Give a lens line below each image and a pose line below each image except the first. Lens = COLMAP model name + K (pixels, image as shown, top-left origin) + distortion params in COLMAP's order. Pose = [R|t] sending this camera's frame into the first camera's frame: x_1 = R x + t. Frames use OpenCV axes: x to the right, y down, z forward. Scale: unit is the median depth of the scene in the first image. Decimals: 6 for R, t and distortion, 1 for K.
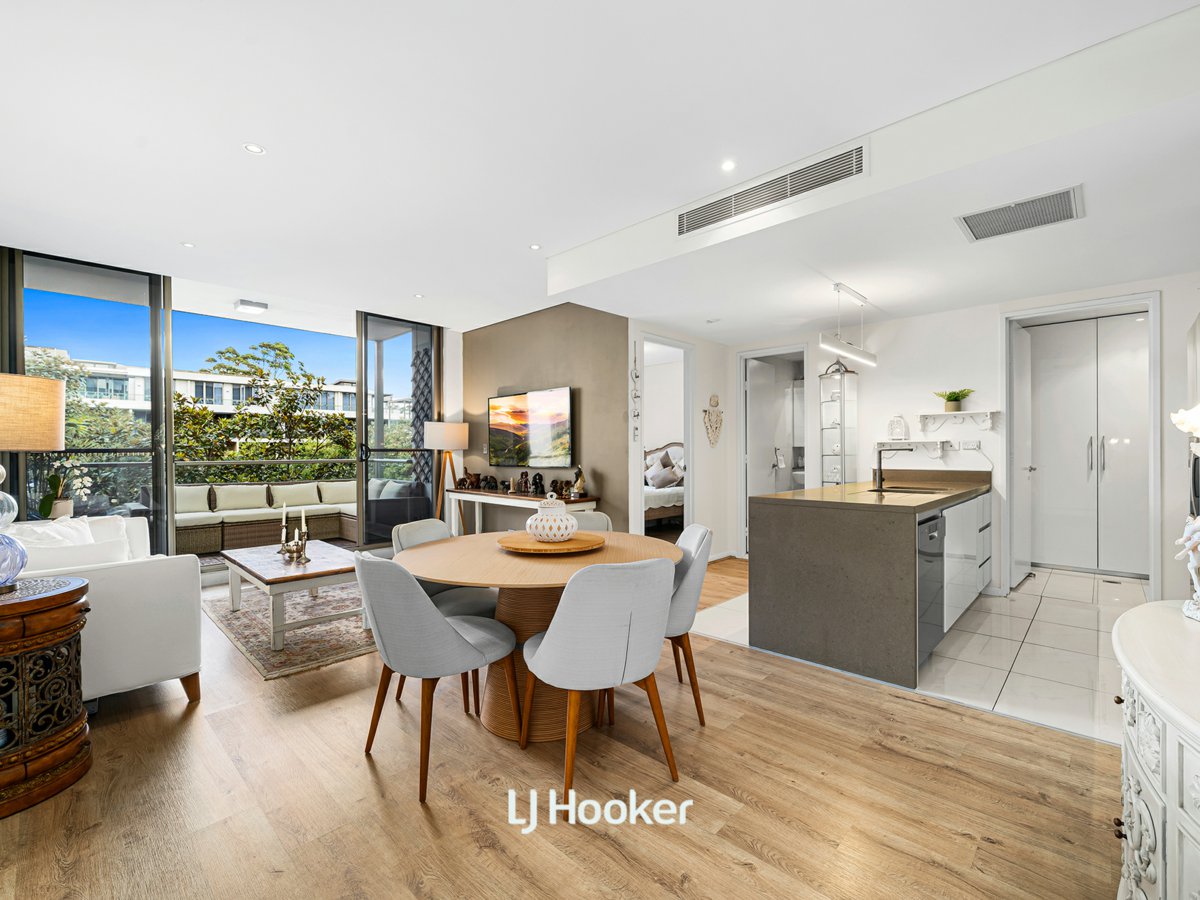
lens RADIAL K [[528.3, 0, 592.4], [0, 528.3, 453.9], [0, 0, 1]] dist [0.013514, -0.000095]
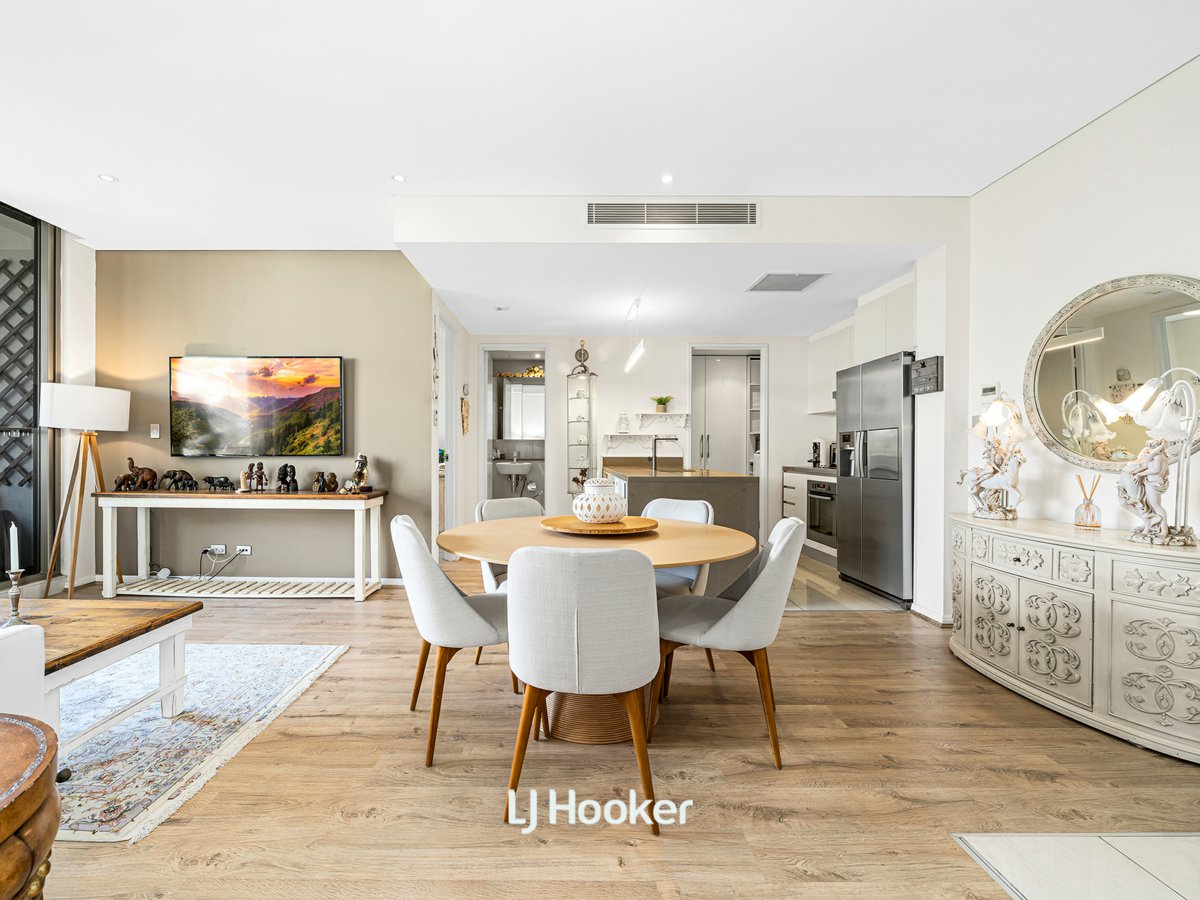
lens RADIAL K [[528.3, 0, 599.5], [0, 528.3, 449.6], [0, 0, 1]] dist [0.013514, -0.000095]
pose [[0.724711, 0.005577, 0.689030, -0.348285], [-0.003500, 0.999984, -0.004412, 0.019961], [-0.689044, 0.000786, 0.724719, 0.160379]]
